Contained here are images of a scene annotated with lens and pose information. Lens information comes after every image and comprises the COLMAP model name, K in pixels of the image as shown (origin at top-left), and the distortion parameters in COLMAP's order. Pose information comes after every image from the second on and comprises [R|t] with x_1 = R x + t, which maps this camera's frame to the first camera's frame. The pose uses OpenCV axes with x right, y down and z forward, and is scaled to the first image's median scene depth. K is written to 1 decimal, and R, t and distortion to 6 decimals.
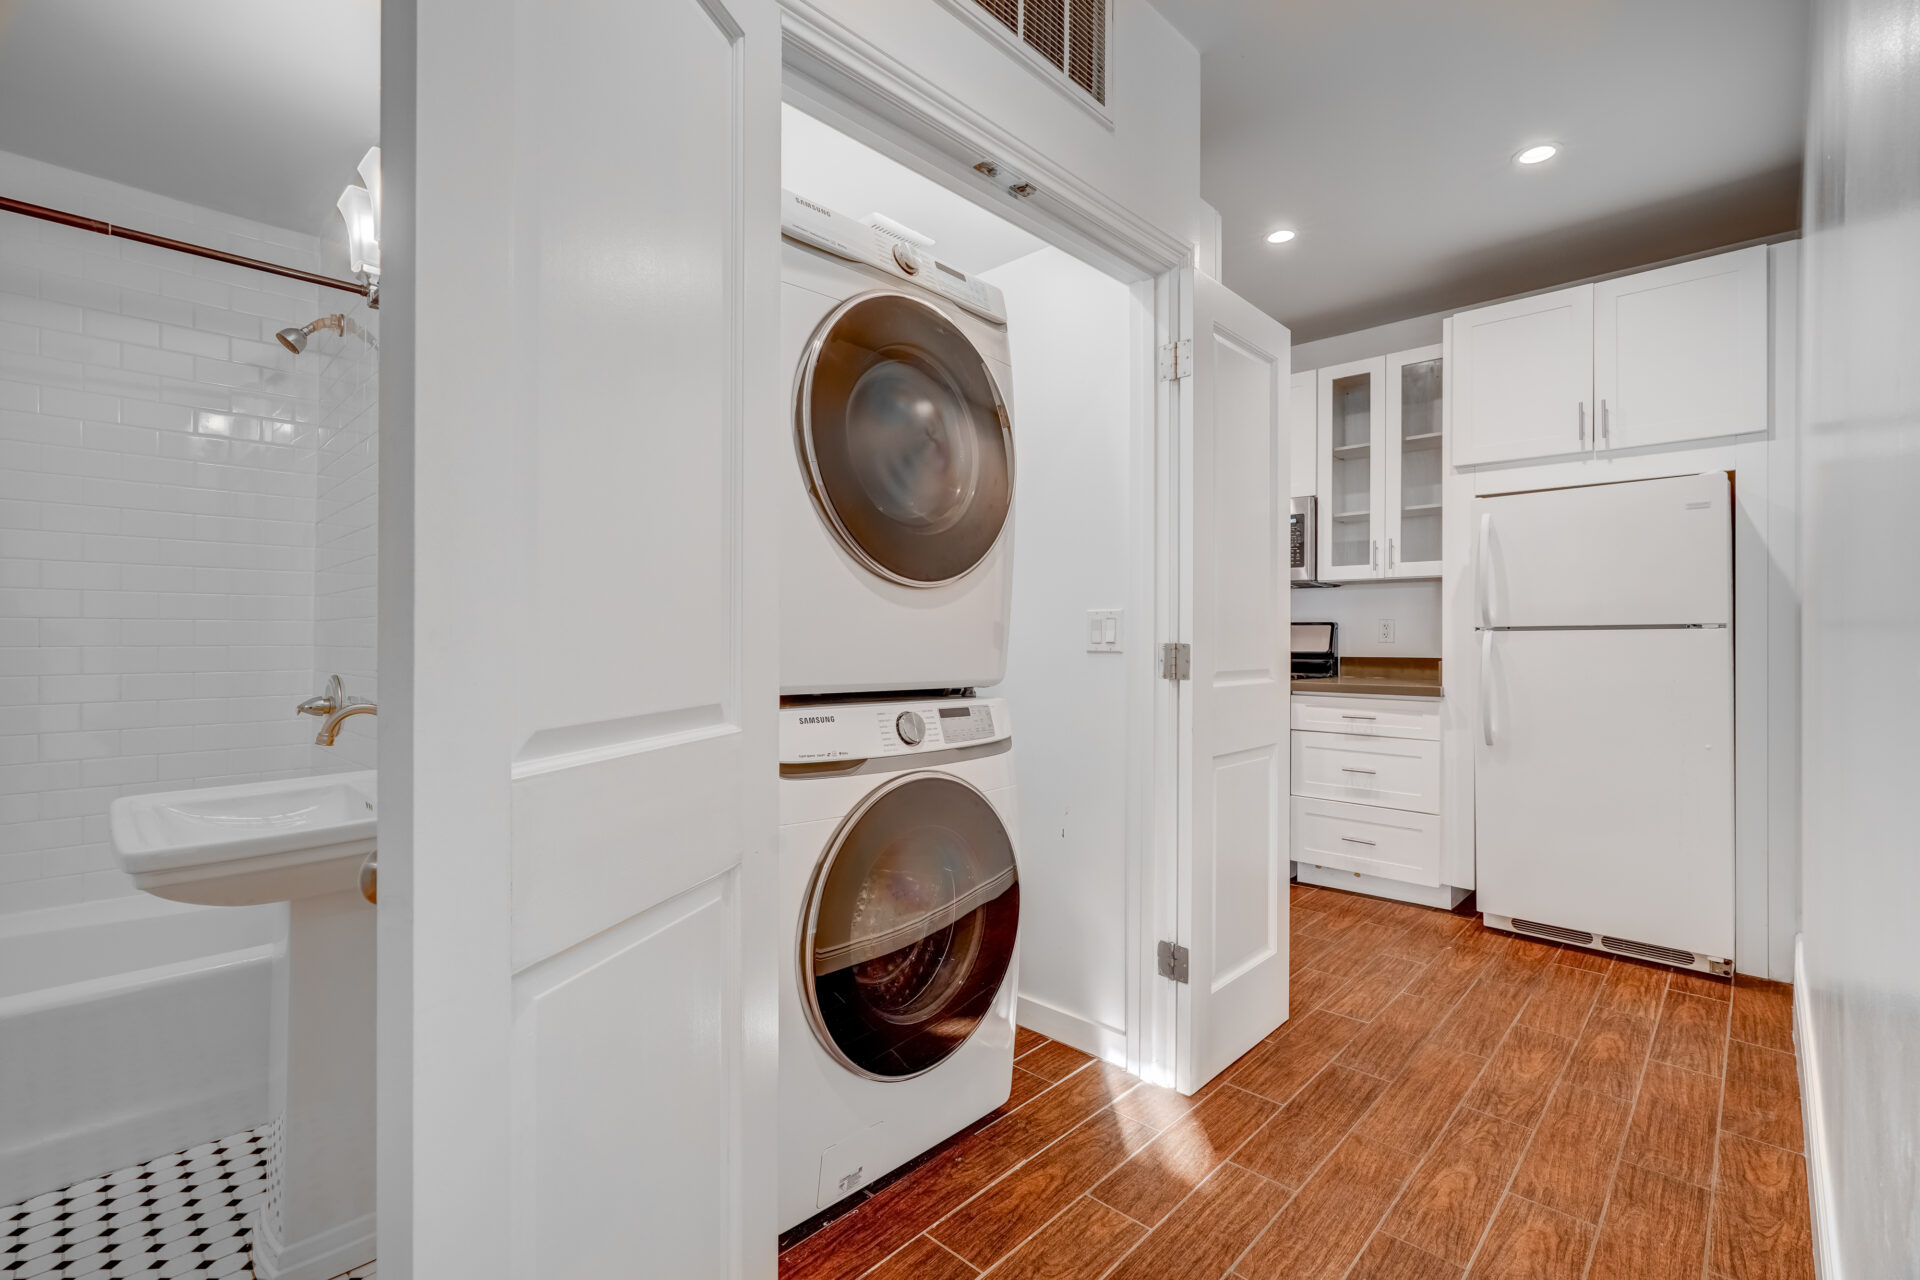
lens RADIAL K [[857.7, 0, 954.7], [0, 857.7, 637.6], [0, 0, 1]] dist [-0.007969, 0.001761]
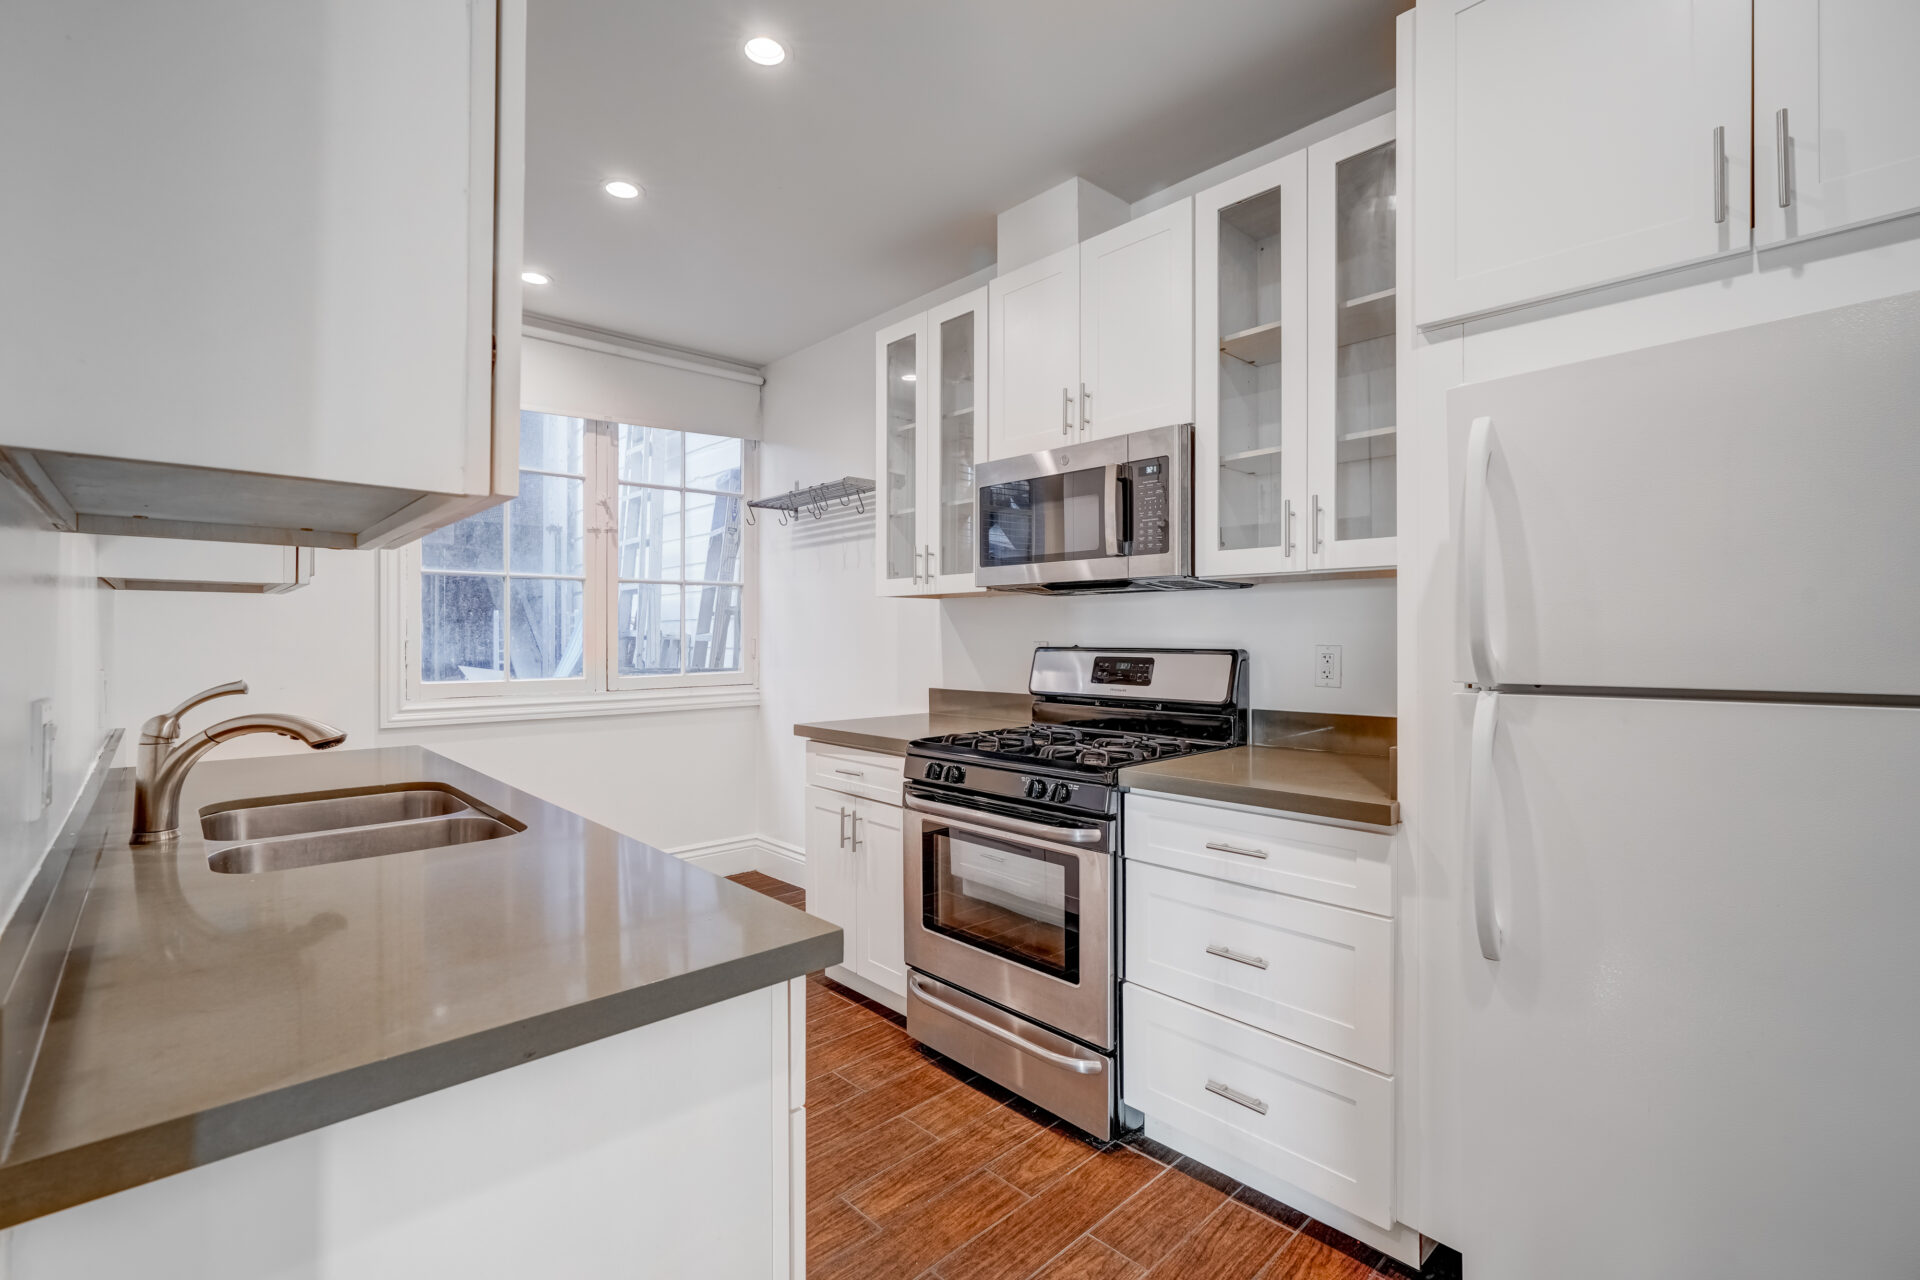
lens RADIAL K [[857.7, 0, 952.3], [0, 857.7, 639.5], [0, 0, 1]] dist [-0.007969, 0.001761]
pose [[0.998177, -0.004640, -0.060171, 0.332619], [0.004936, 0.999976, 0.004773, -0.032932], [0.060148, -0.005061, 0.998177, 0.484623]]
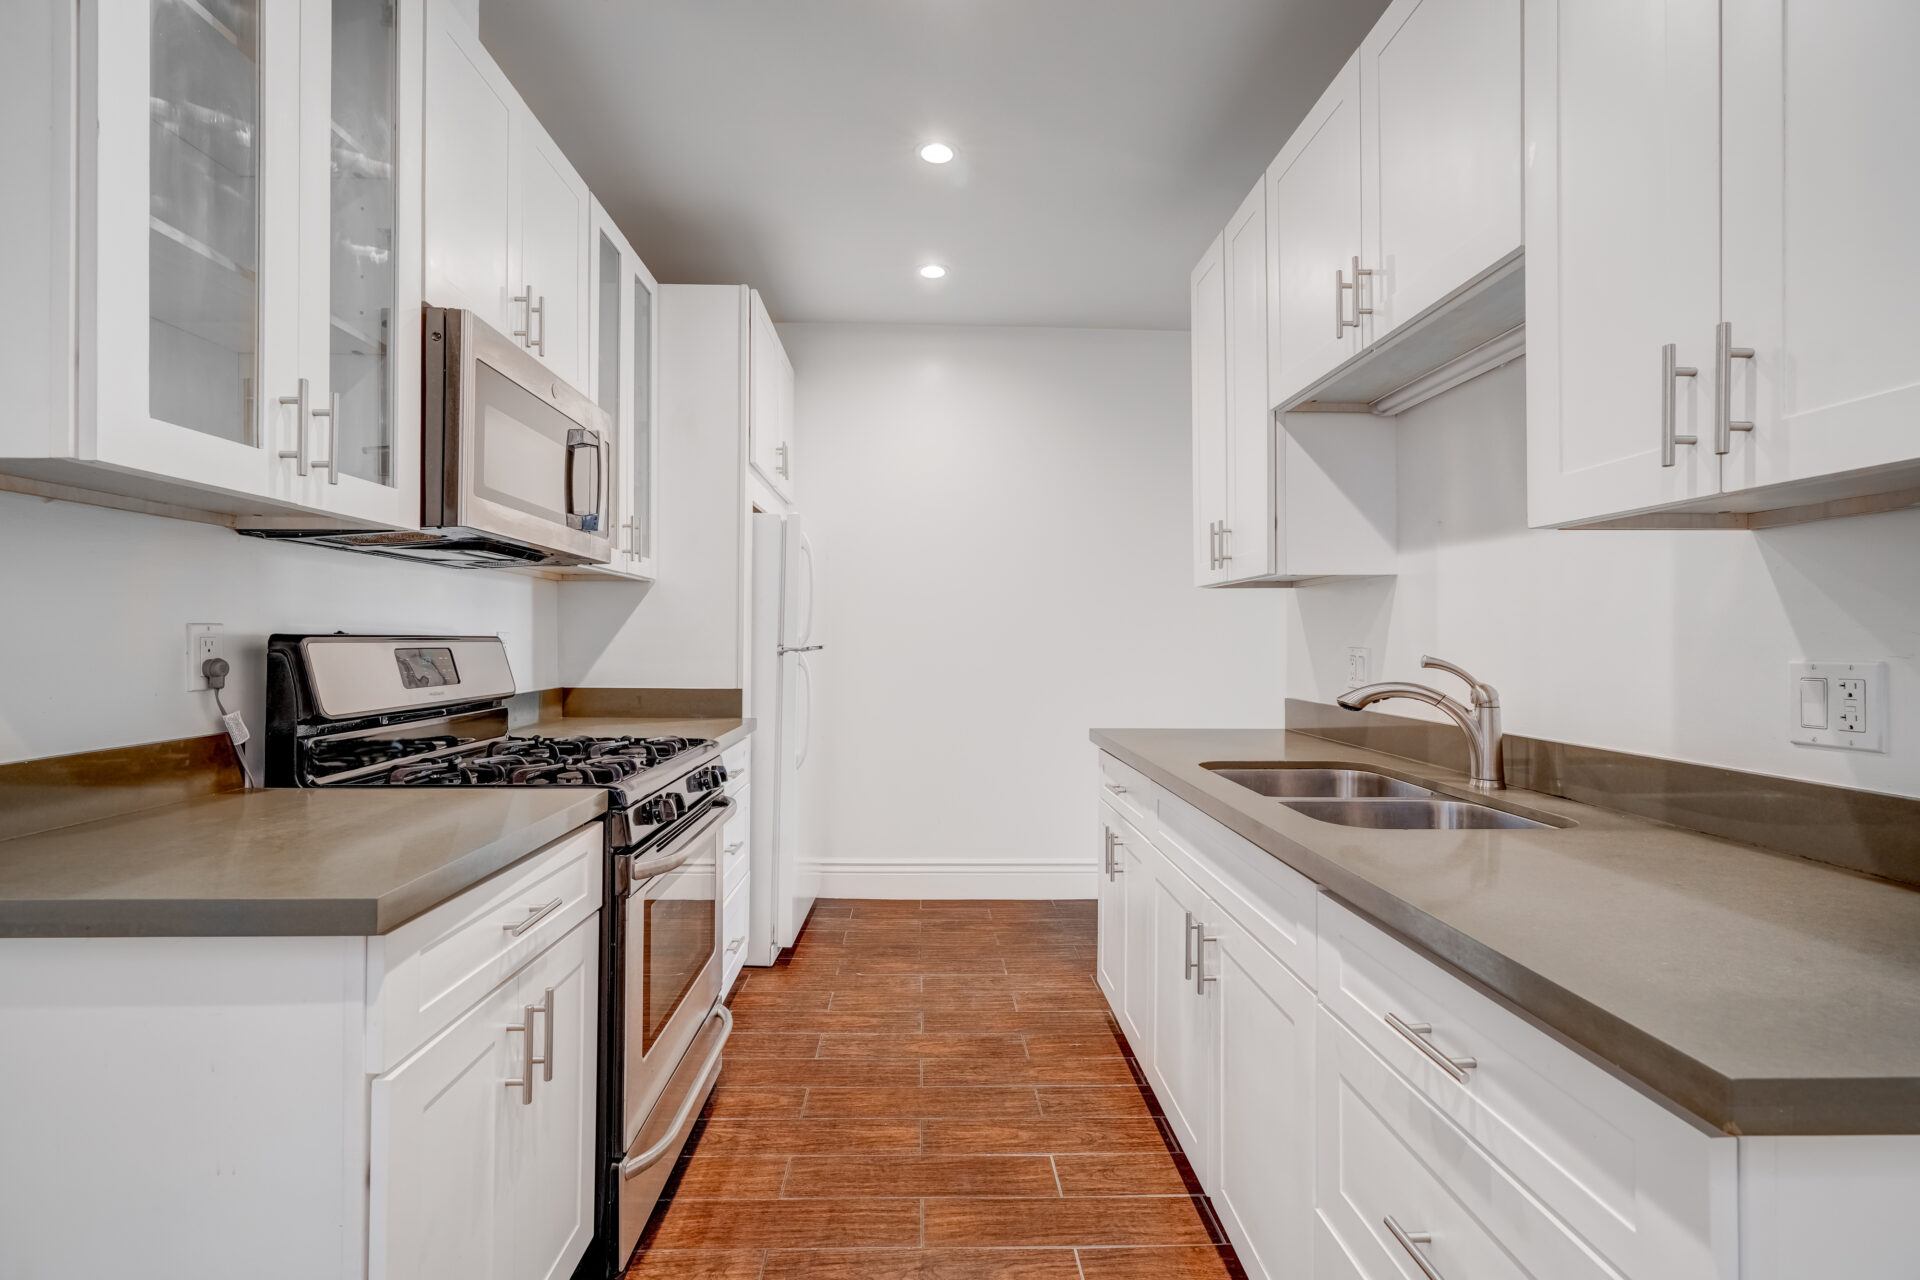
lens RADIAL K [[857.7, 0, 952.6], [0, 857.7, 639.3], [0, 0, 1]] dist [-0.007969, 0.001761]
pose [[-0.715531, -0.008064, 0.698535, -0.157882], [-0.008752, 0.999958, 0.002579, -0.023299], [-0.698526, -0.004268, -0.715572, 1.369033]]
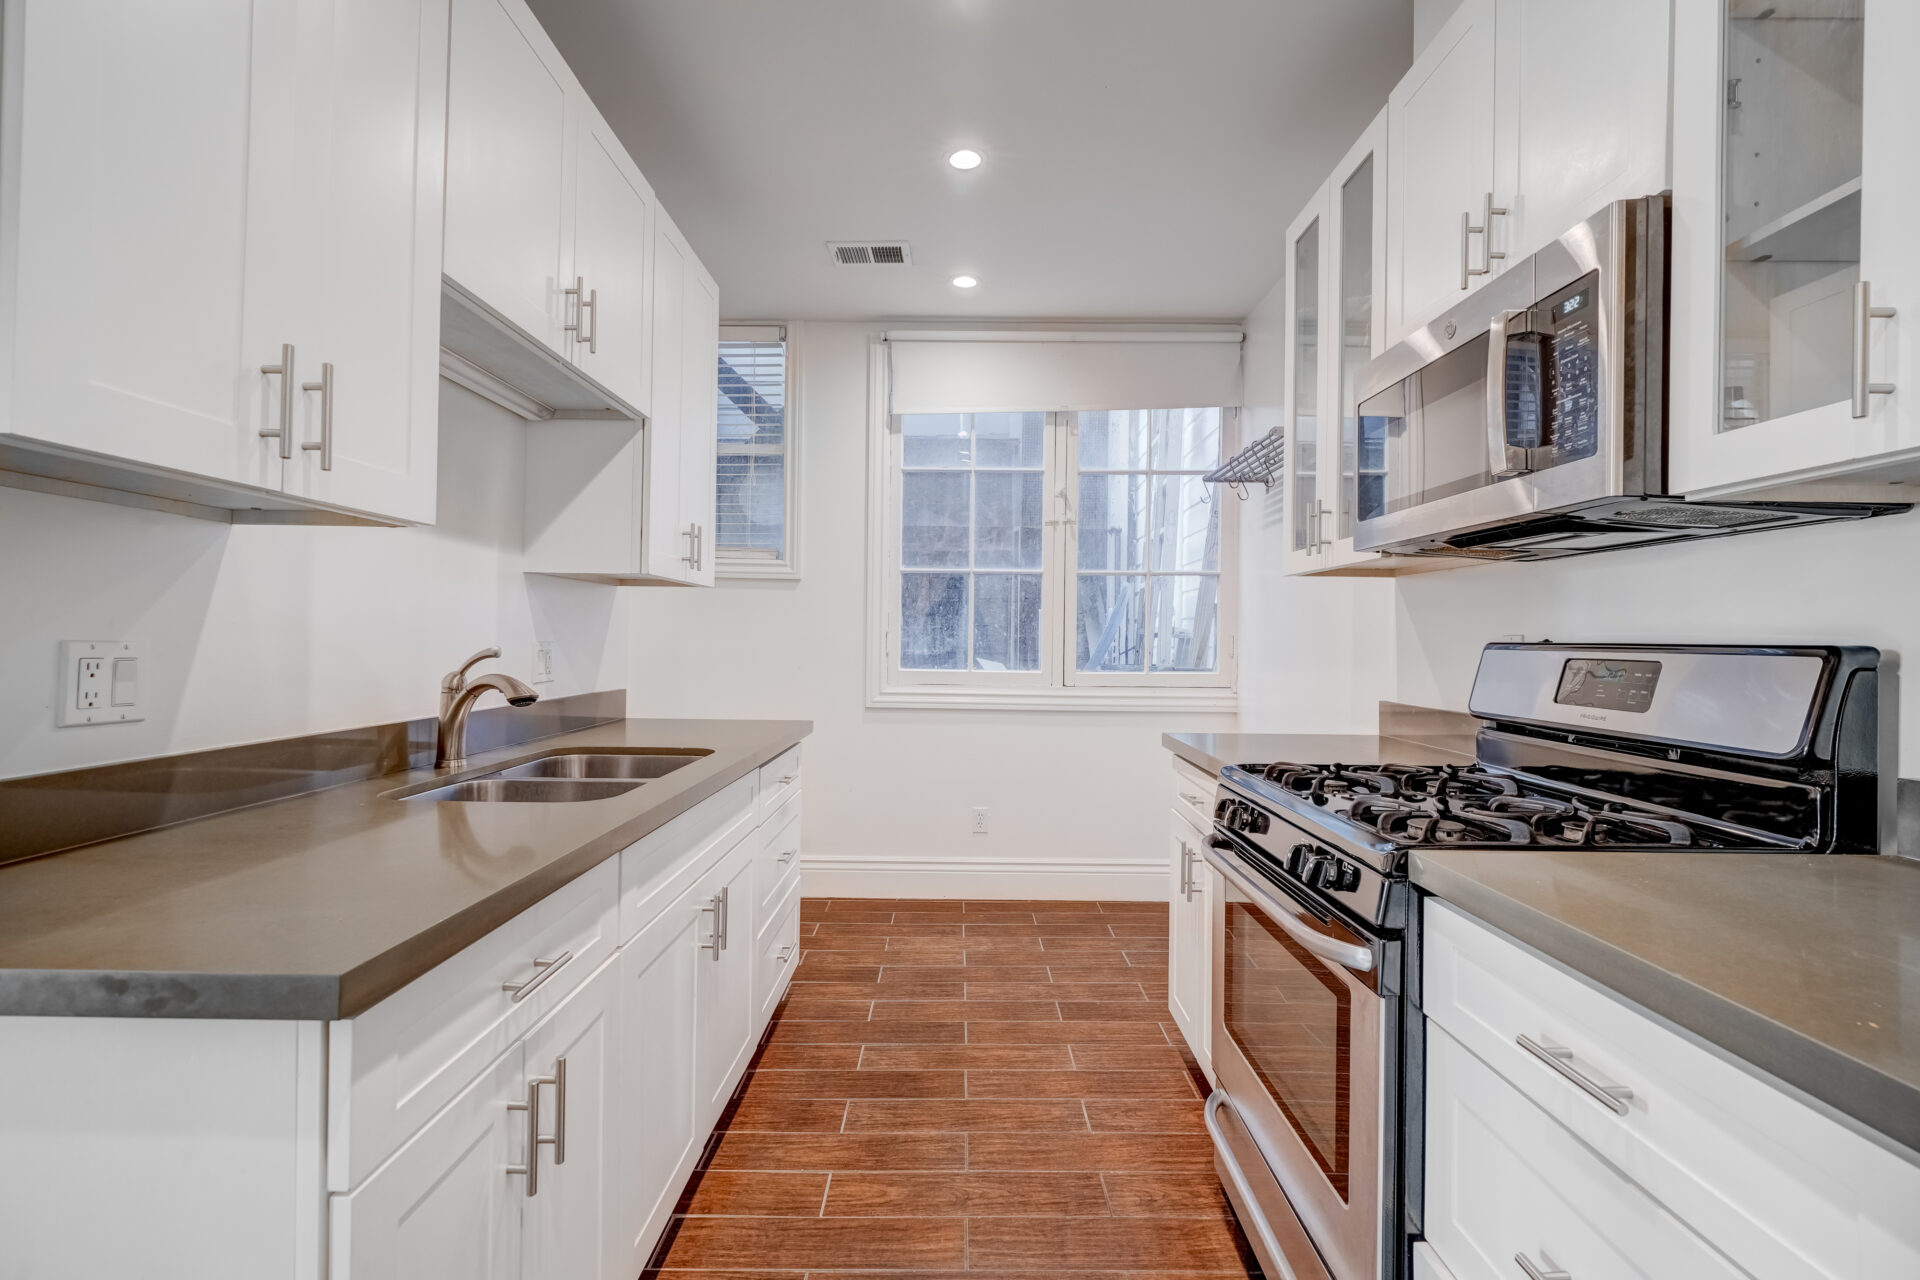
lens RADIAL K [[857.7, 0, 956.9], [0, 857.7, 638.6], [0, 0, 1]] dist [-0.007969, 0.001761]
pose [[0.682285, 0.004937, -0.731069, 0.519272], [-0.009386, 0.999954, -0.002007, -0.020101], [0.731026, 0.008231, 0.682300, 0.714824]]
